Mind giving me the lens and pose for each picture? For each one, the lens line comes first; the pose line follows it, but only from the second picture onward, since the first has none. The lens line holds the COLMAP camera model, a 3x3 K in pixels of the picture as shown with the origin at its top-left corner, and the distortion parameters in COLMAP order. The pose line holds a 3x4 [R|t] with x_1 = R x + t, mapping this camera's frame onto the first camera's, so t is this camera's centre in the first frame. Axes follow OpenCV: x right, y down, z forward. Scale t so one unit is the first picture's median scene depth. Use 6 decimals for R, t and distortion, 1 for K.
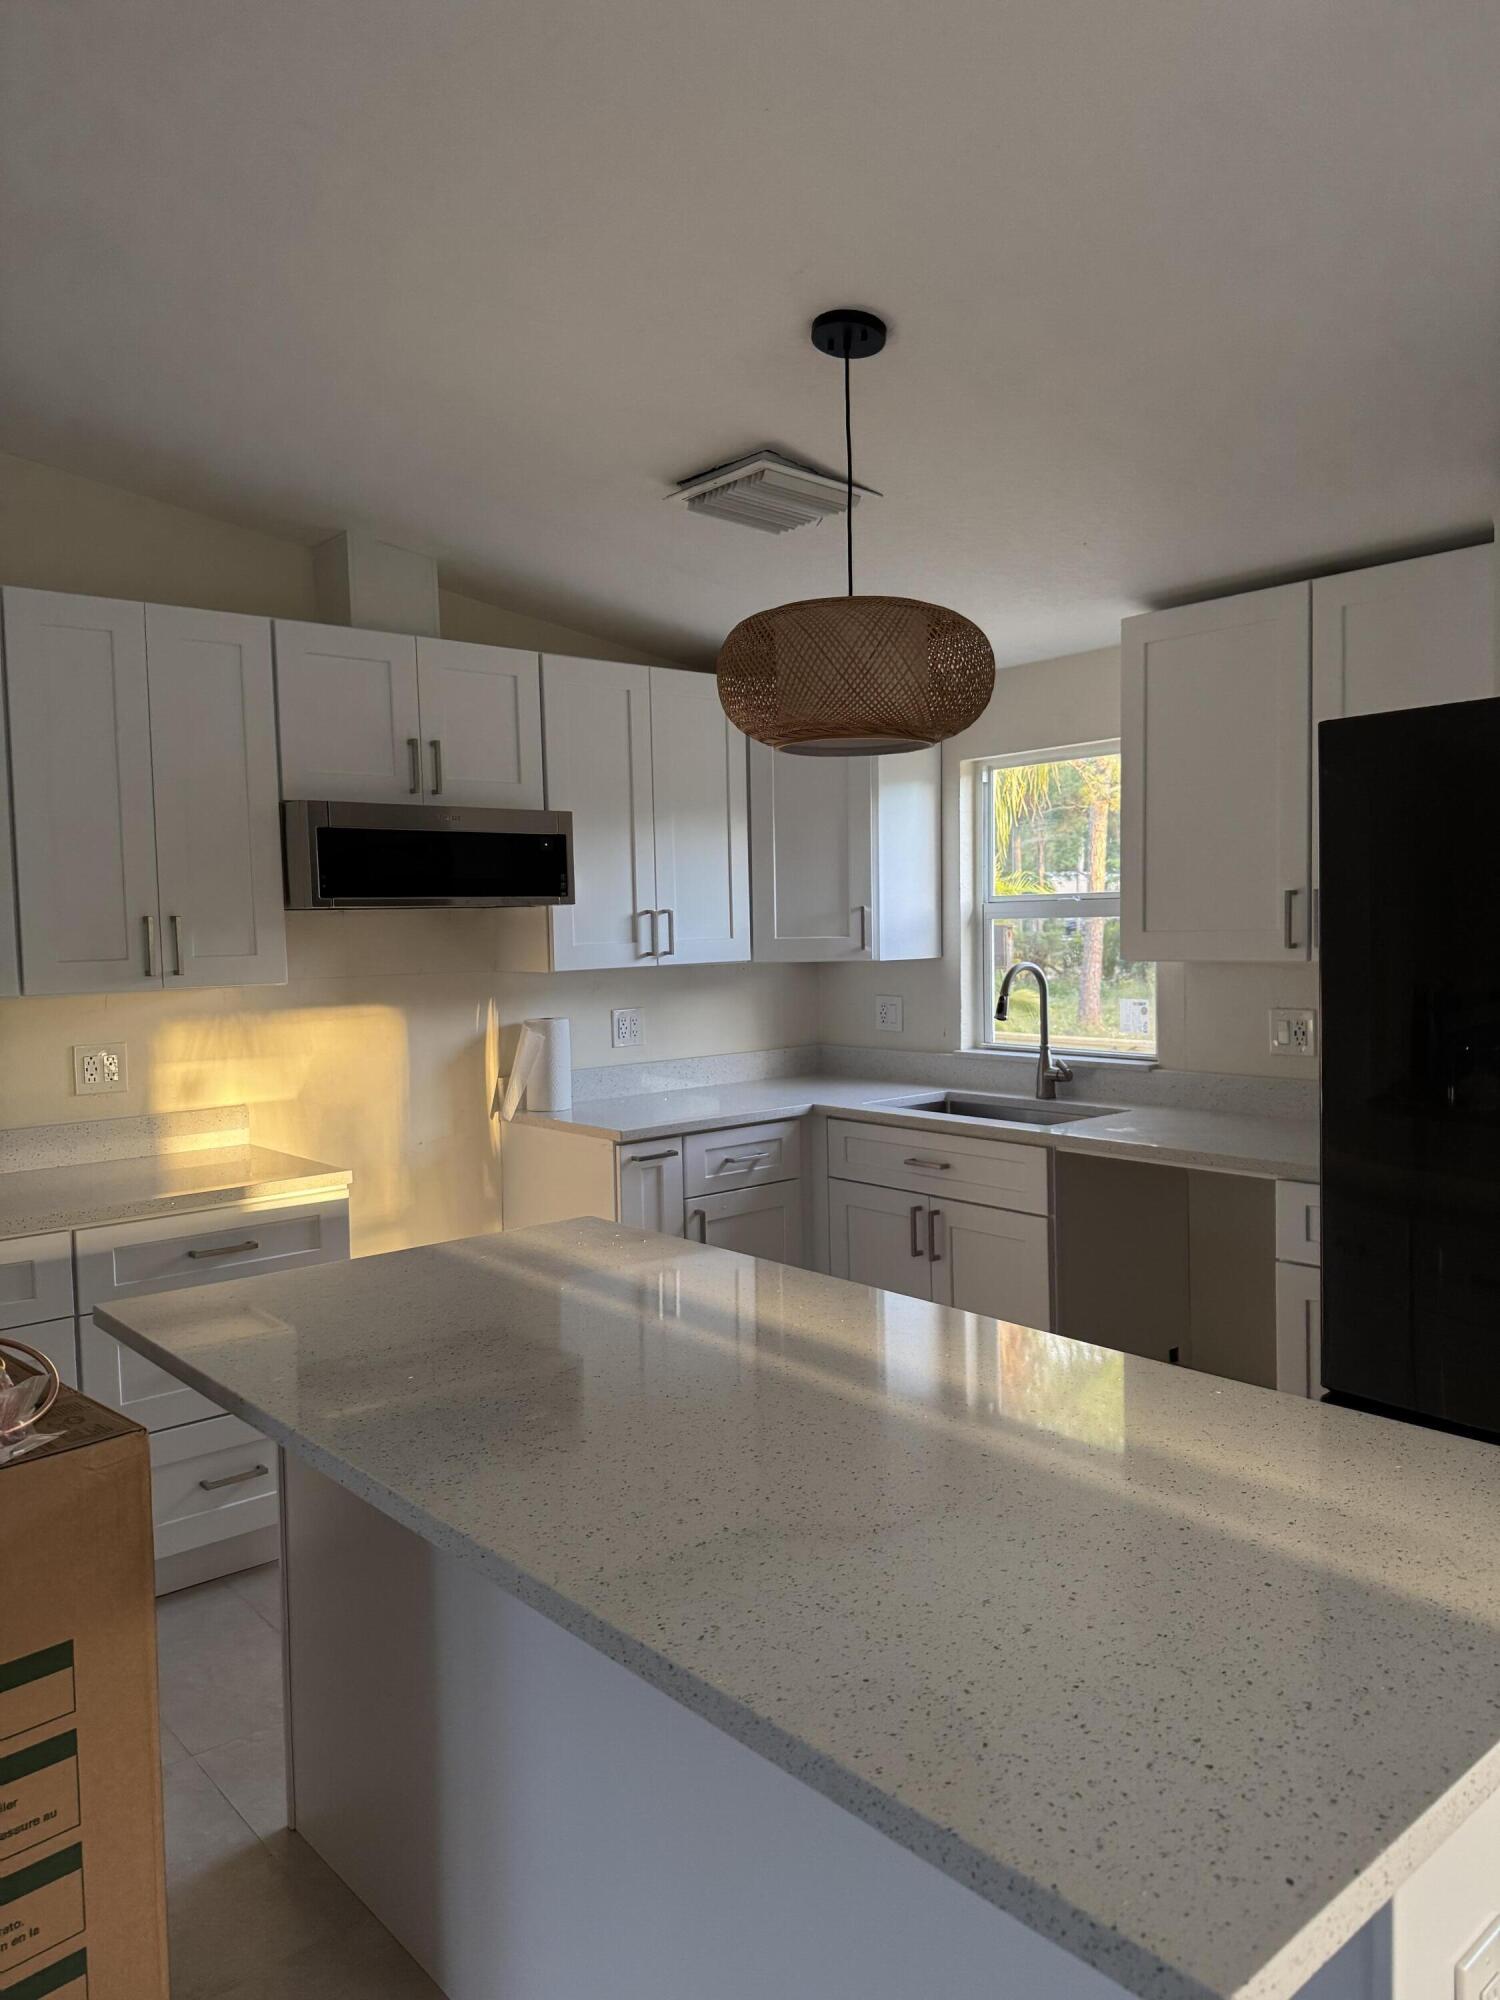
lens RADIAL K [[1389.8, 0, 750.0], [0, 1389.8, 1000.0], [0, 0, 1]] dist [0.152892, -0.310898]
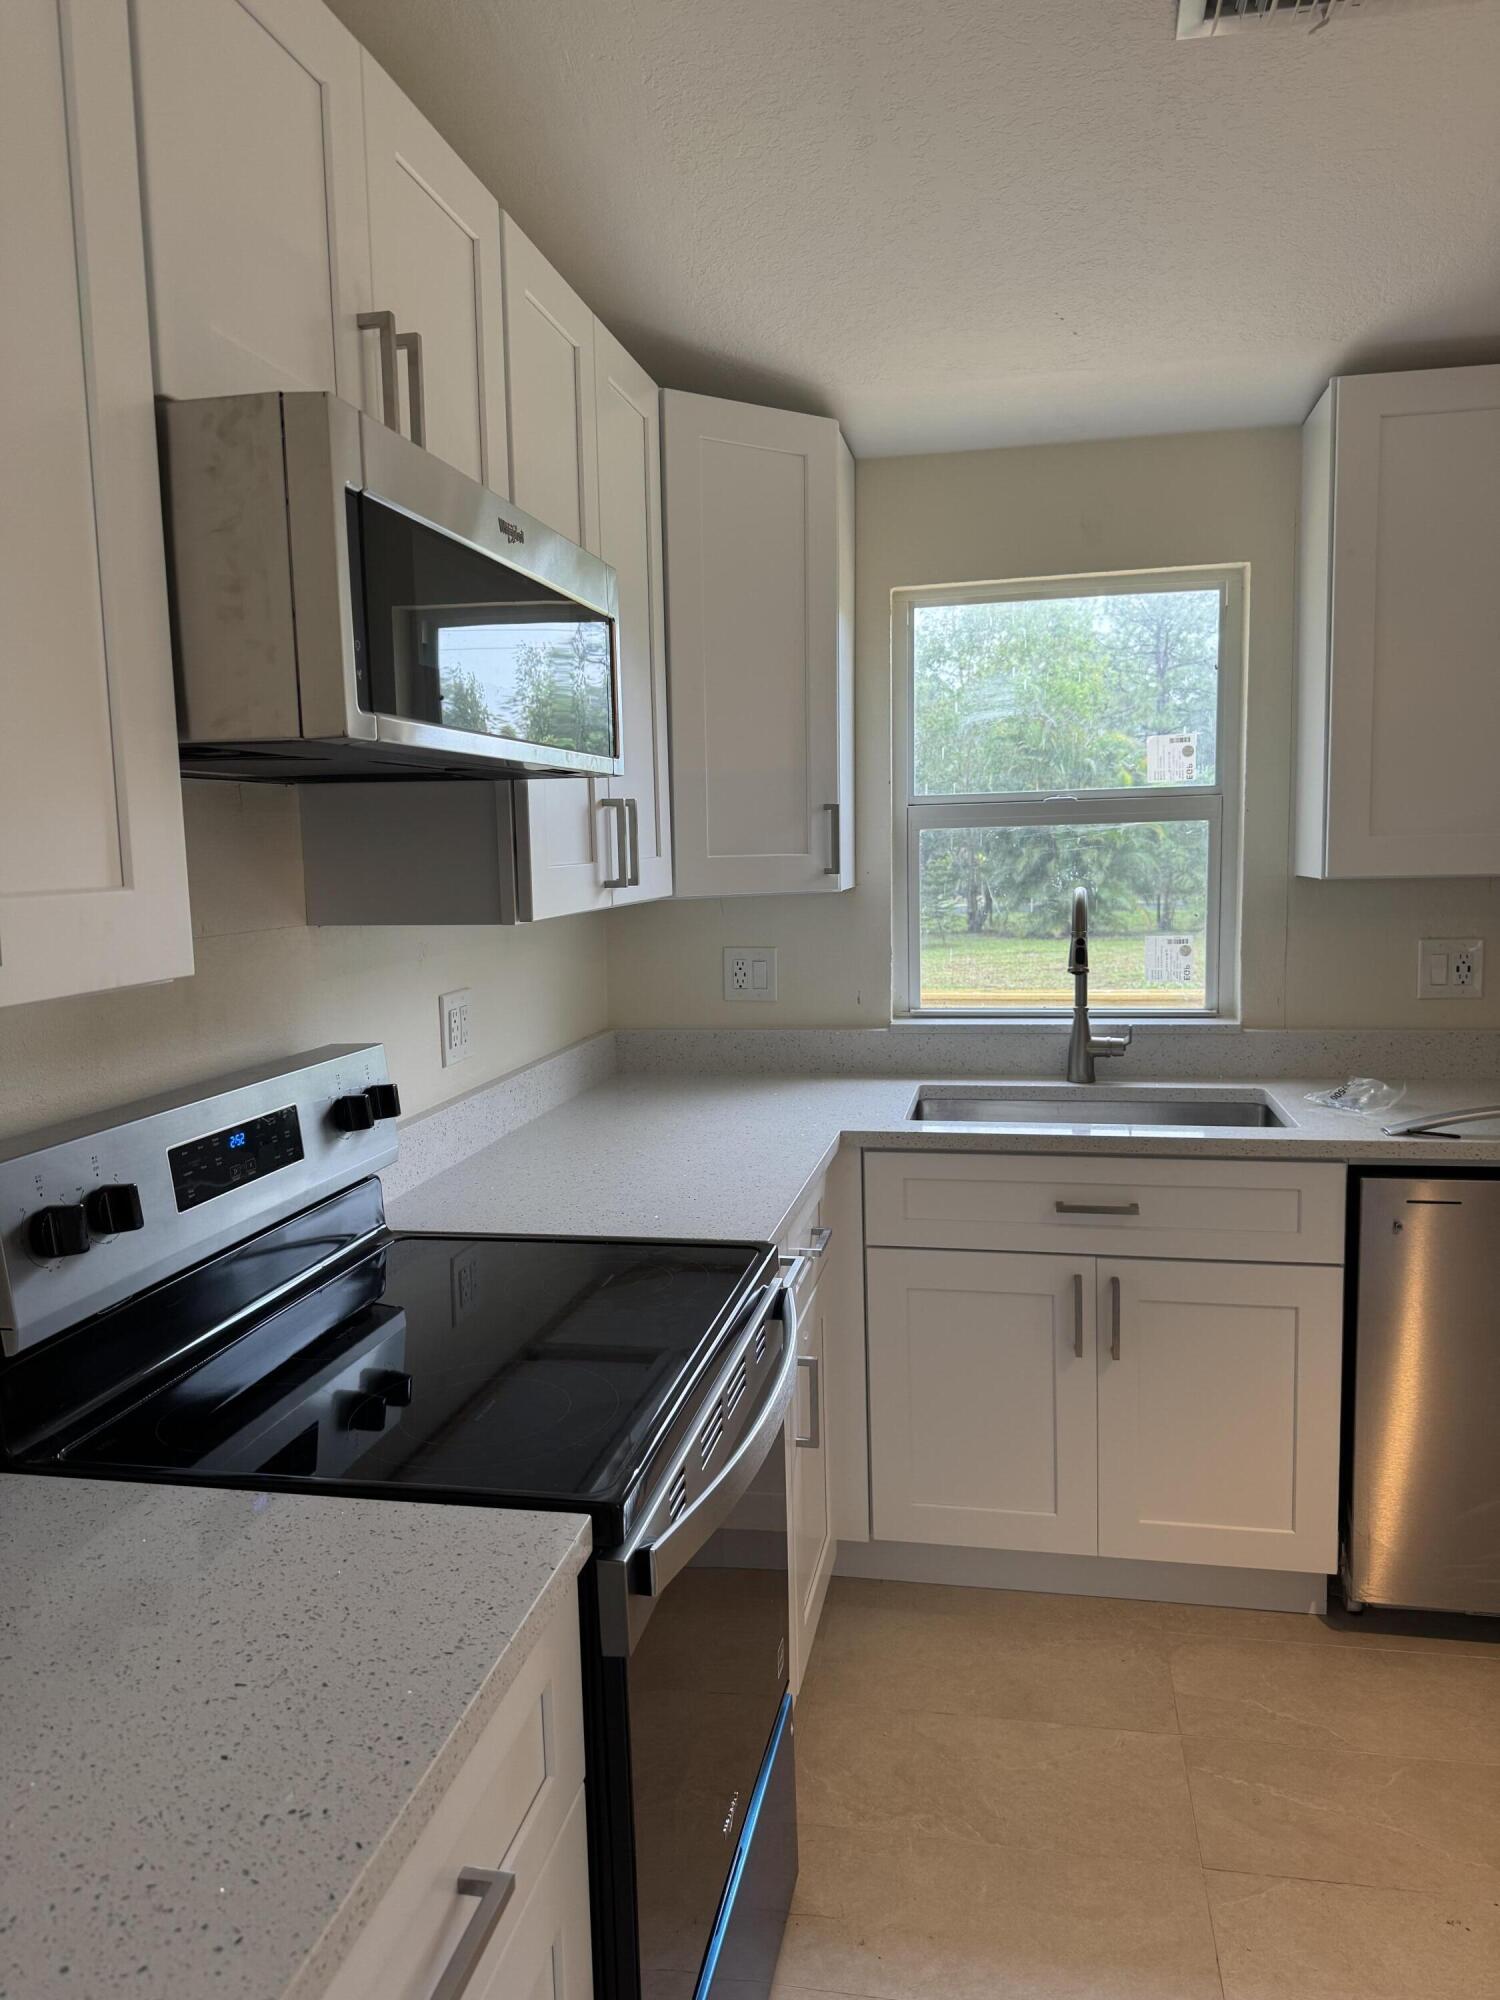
lens RADIAL K [[1417.9, 0, 750.0], [0, 1417.9, 1000.0], [0, 0, 1]] dist [0.047427, -0.007821]
pose [[0.790706, -0.065458, 0.608687, -0.356924], [0.042422, 0.997736, 0.052187, -0.015123], [-0.610724, -0.015443, 0.791693, 0.550669]]
